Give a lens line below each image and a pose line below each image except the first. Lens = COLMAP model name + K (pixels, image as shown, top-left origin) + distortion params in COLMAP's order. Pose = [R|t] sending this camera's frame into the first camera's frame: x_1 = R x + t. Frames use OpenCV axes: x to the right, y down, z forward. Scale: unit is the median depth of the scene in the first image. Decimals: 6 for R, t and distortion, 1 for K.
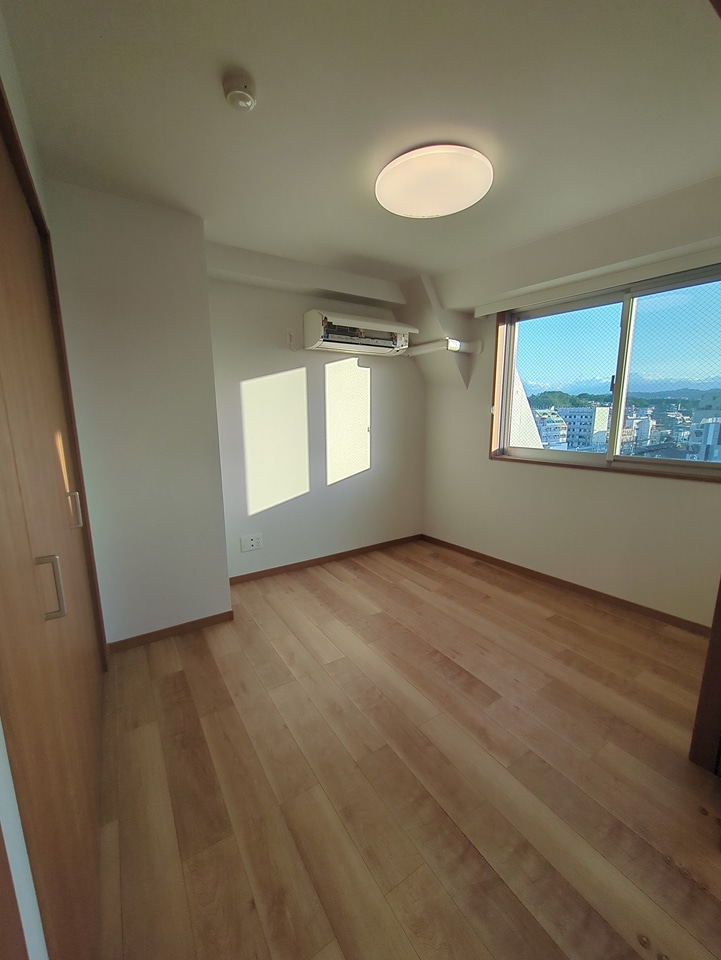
lens RADIAL K [[383.8, 0, 356.4], [0, 383.8, 478.6], [0, 0, 1]] dist [-0.002495, -0.000039]
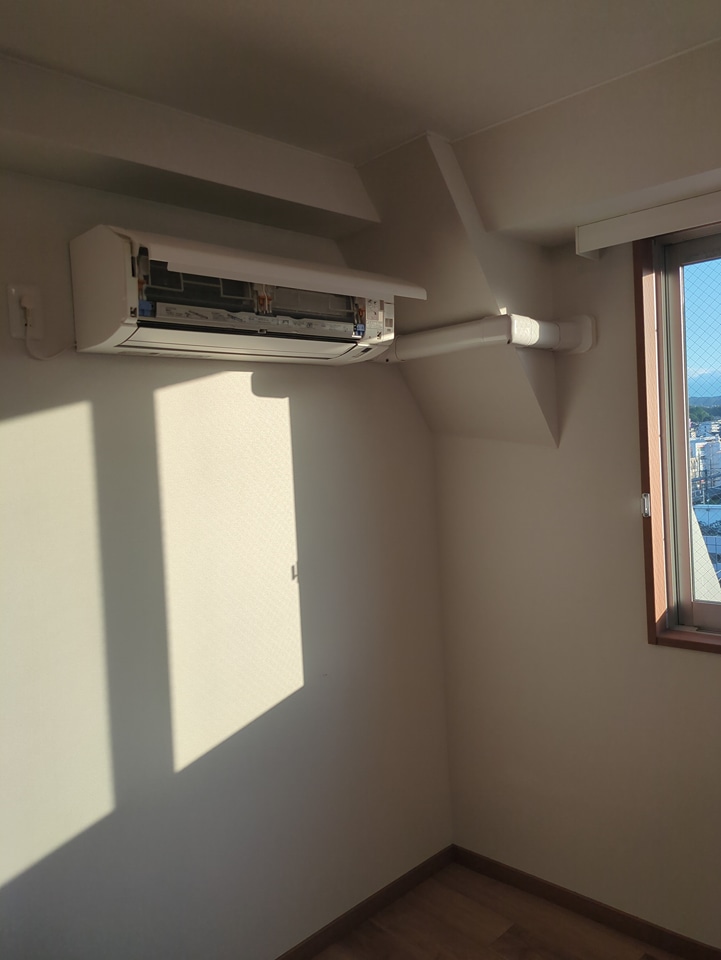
lens RADIAL K [[710.2, 0, 366.4], [0, 710.2, 485.4], [0, 0, 1]] dist [0.014597, -0.002167]
pose [[0.979088, -0.059989, 0.194391, -0.025713], [0.082690, 0.990391, -0.110851, -0.145208], [-0.185873, 0.124607, 0.974641, 0.403912]]
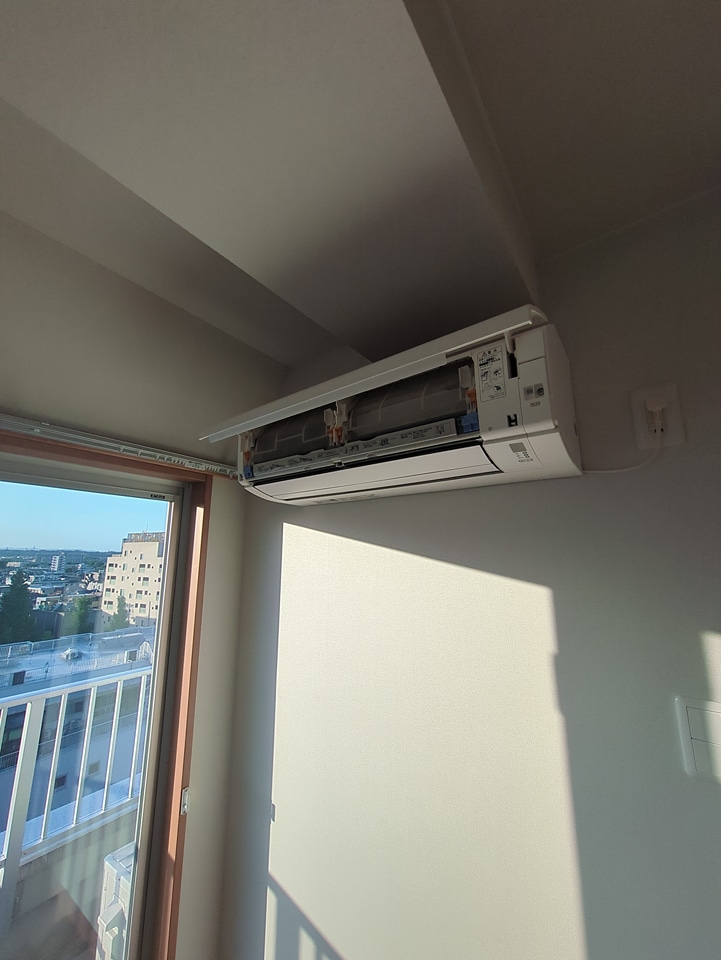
lens RADIAL K [[383.8, 0, 358.1], [0, 383.8, 477.8], [0, 0, 1]] dist [-0.002495, -0.000039]
pose [[0.339141, -0.194871, -0.920331, 0.288396], [-0.167442, 0.950184, -0.262894, -0.259677], [0.925714, 0.243260, 0.289617, 0.911395]]
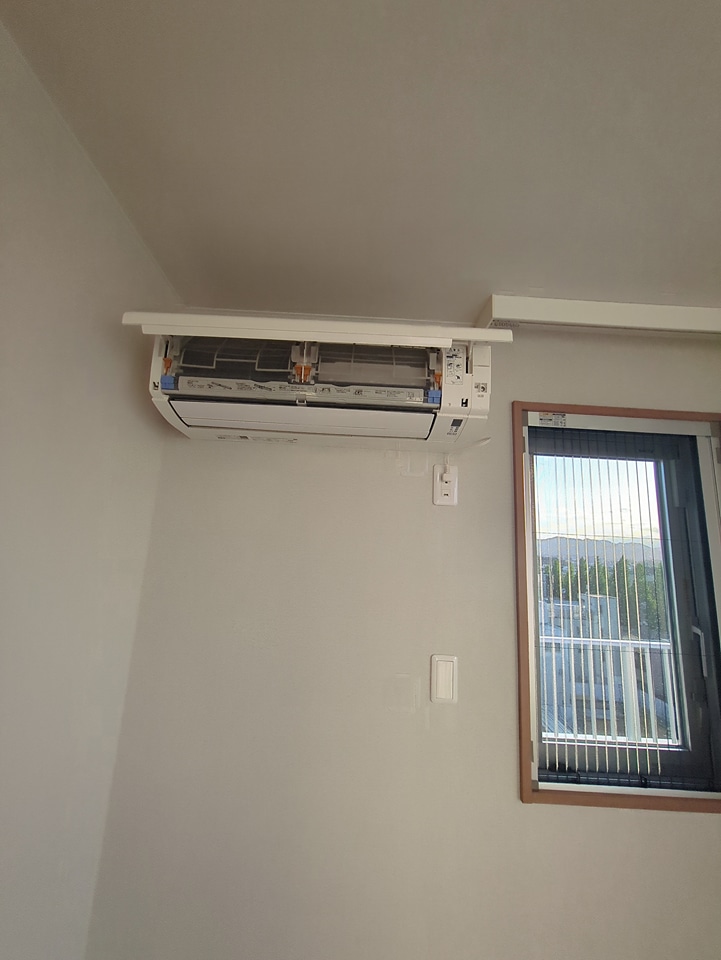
lens RADIAL K [[383.8, 0, 361.3], [0, 383.8, 477.6], [0, 0, 1]] dist [-0.002495, -0.000039]
pose [[0.848249, -0.057242, -0.526495, 0.214600], [-0.144578, 0.931350, -0.334192, -0.190229], [0.509480, 0.359597, 0.781741, 0.784608]]
